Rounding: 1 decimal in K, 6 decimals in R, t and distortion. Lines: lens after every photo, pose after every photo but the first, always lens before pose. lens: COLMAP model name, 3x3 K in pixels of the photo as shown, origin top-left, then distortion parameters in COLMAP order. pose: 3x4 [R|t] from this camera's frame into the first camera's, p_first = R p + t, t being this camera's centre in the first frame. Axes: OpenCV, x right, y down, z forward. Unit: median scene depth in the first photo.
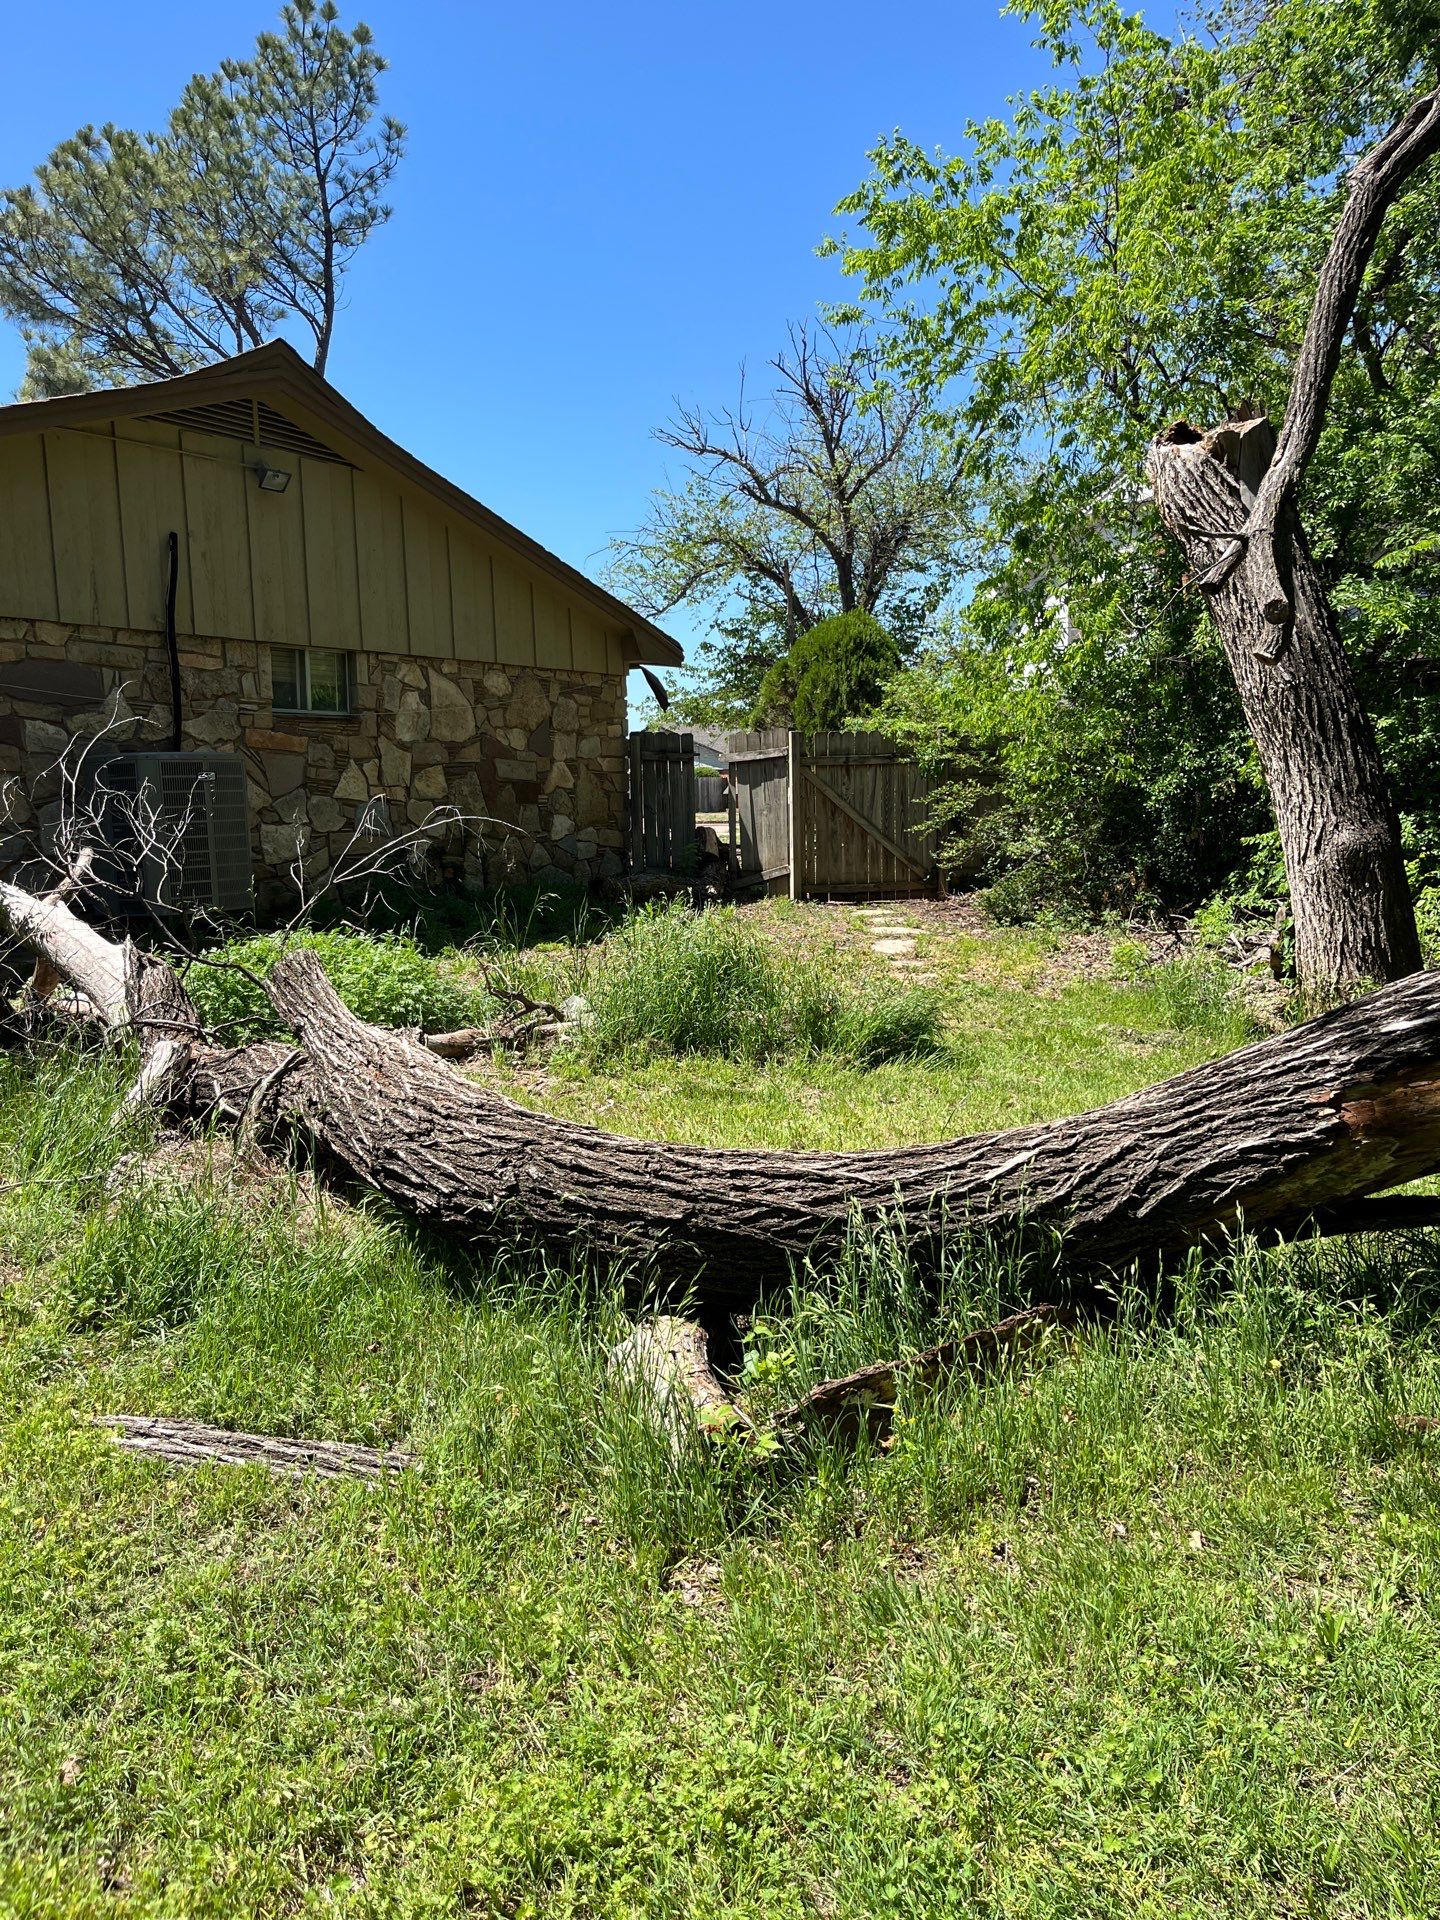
lens RADIAL K [[1443.2, 0, 720.0], [0, 1443.2, 960.0], [0, 0, 1]] dist [0.052729, -0.062034]
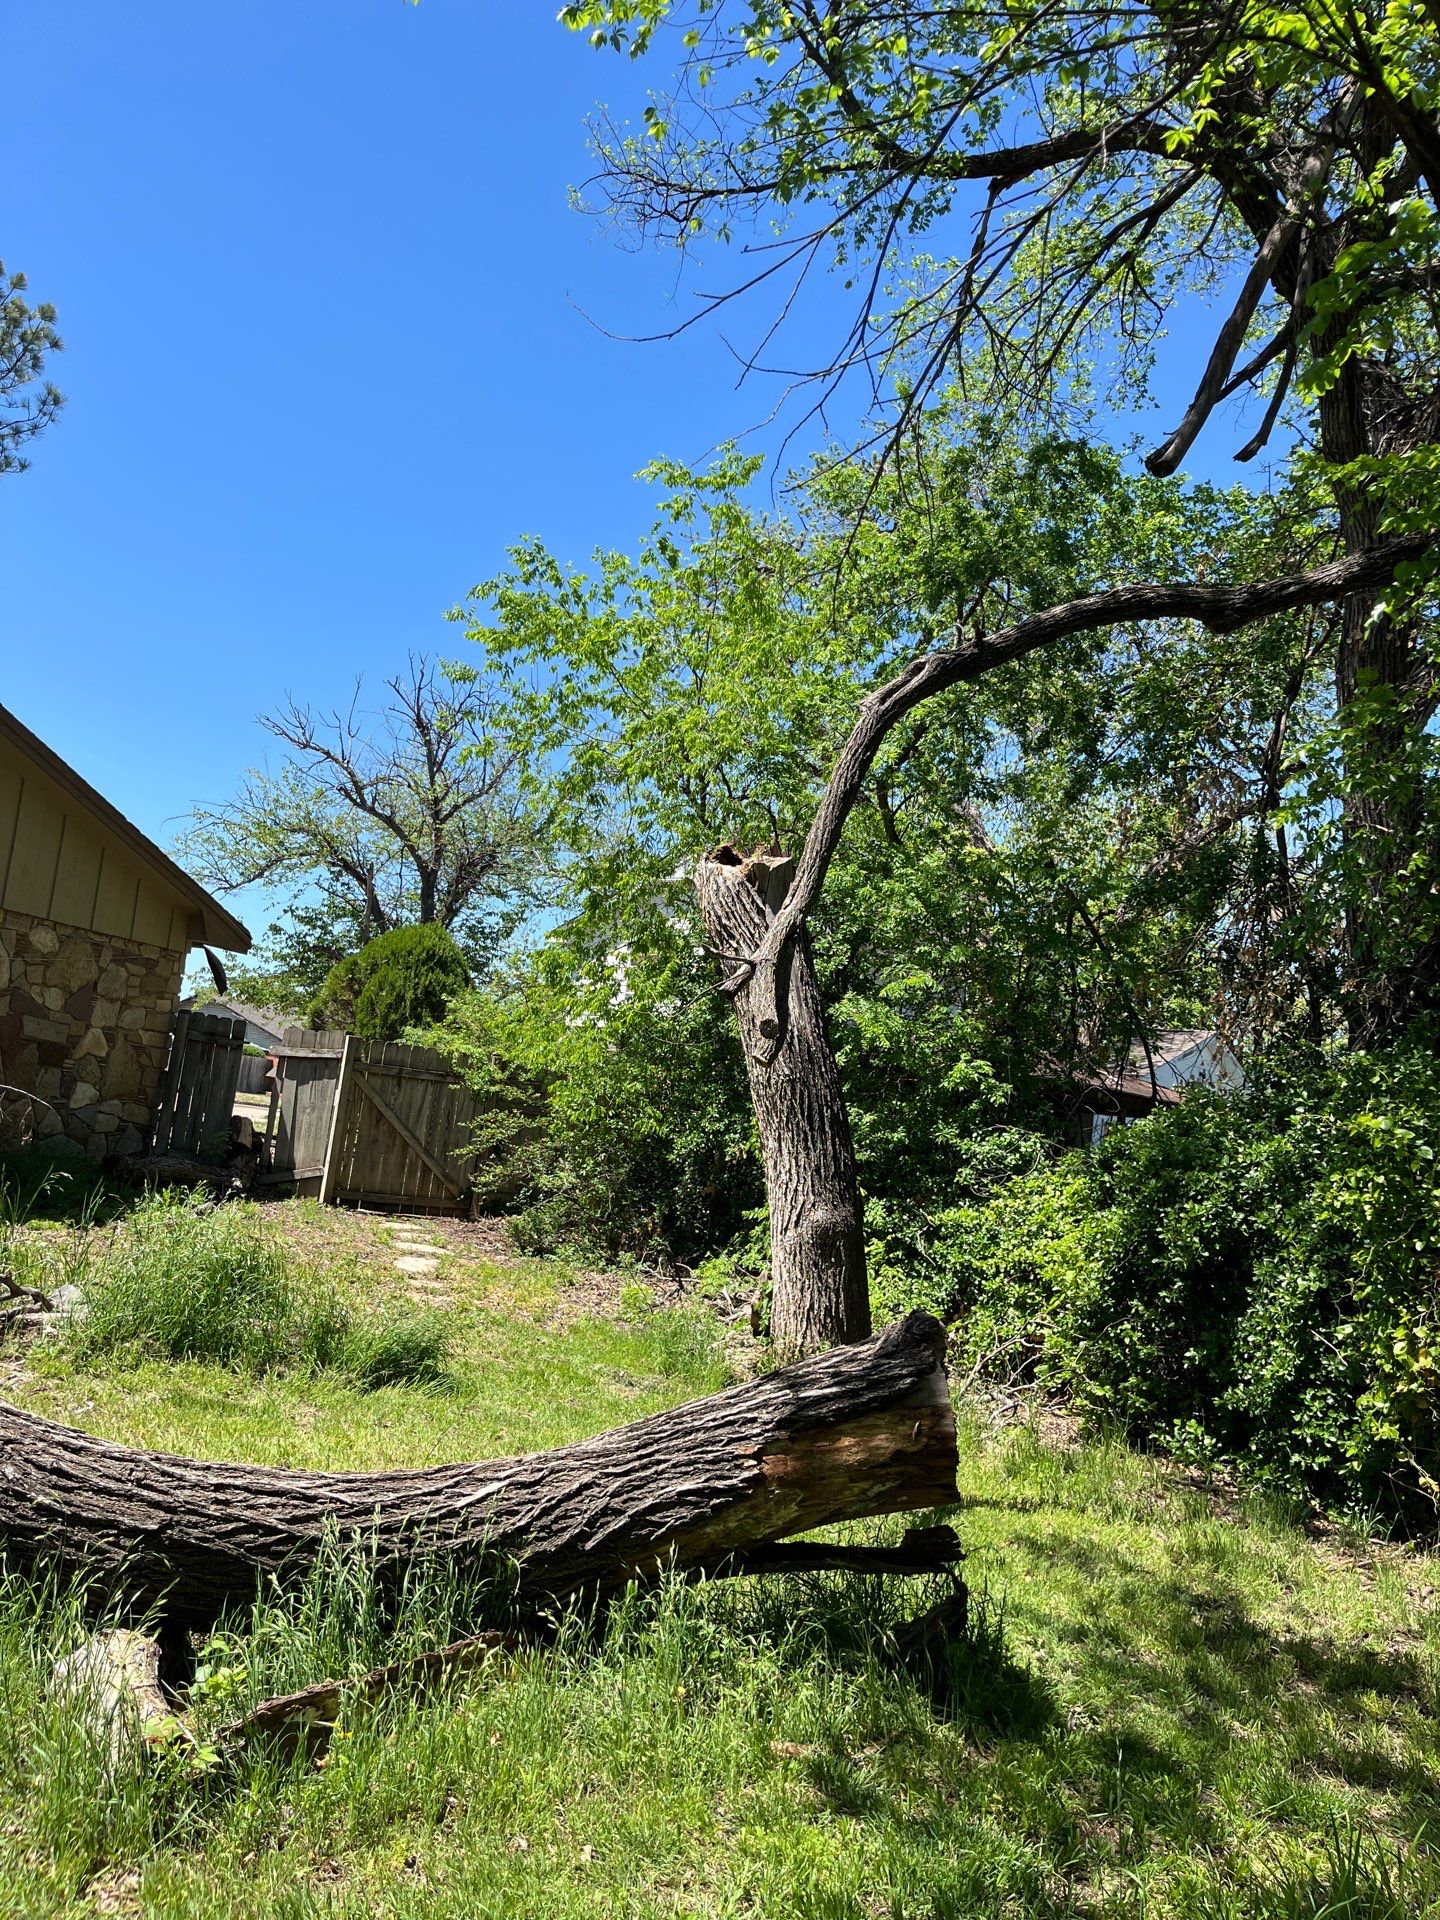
lens RADIAL K [[1409.4, 0, 722.7], [0, 1409.4, 966.4], [0, 0, 1]] dist [0.066100, -0.081224]
pose [[0.940812, 0.174549, 0.290527, -0.012021], [-0.107435, 0.966570, -0.232808, -0.014946], [-0.321452, 0.187816, 0.928113, -0.142155]]
